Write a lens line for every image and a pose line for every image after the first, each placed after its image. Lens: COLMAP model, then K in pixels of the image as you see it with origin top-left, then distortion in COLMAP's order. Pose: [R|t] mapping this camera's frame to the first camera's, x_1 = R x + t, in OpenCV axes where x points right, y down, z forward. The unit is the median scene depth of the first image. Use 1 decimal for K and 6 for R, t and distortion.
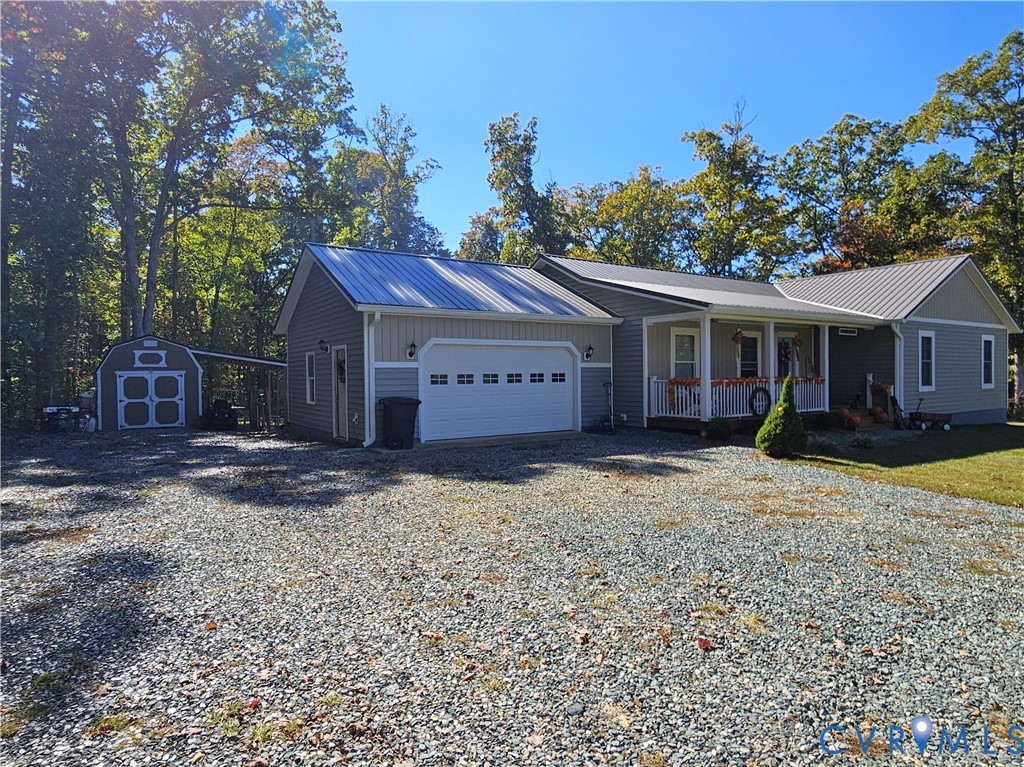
lens RADIAL K [[587.1, 0, 512.0], [0, 587.1, 383.5], [0, 0, 1]] dist [-0.000759, -0.002173]
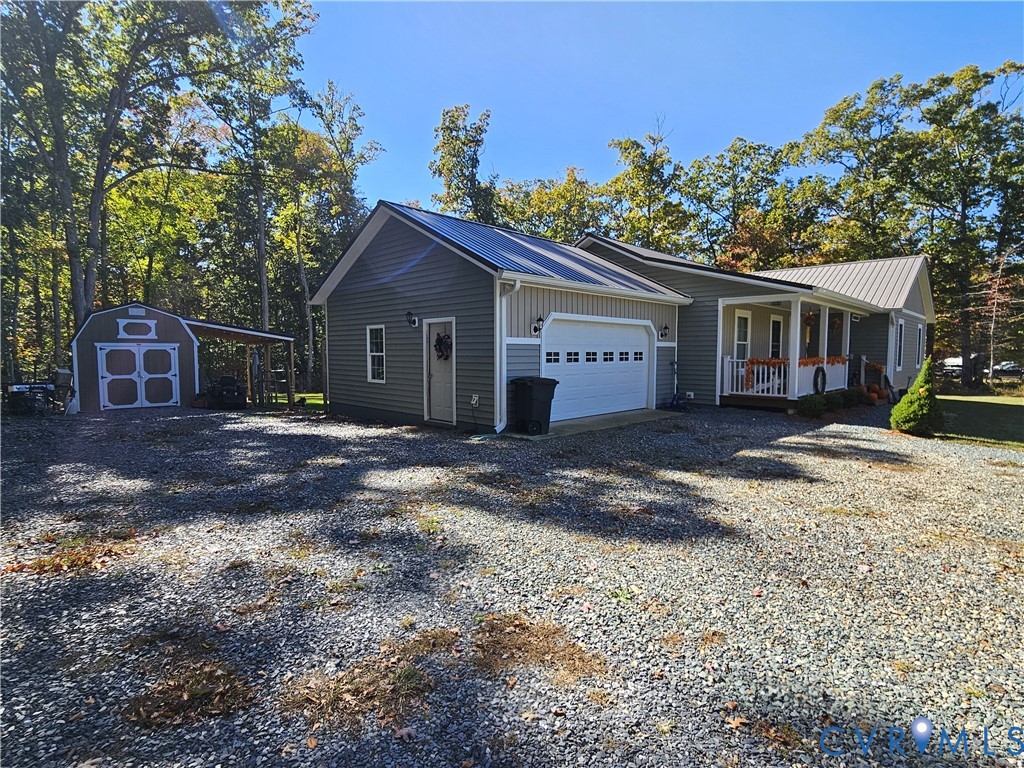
lens RADIAL K [[507.2, 0, 512.0], [0, 507.2, 384.0], [0, 0, 1]] dist [0.000096, 0.000006]
pose [[0.978576, -0.000971, 0.205881, -0.231259], [-0.009004, 0.998830, 0.047508, -0.001436], [-0.205687, -0.048344, 0.977423, 0.145272]]
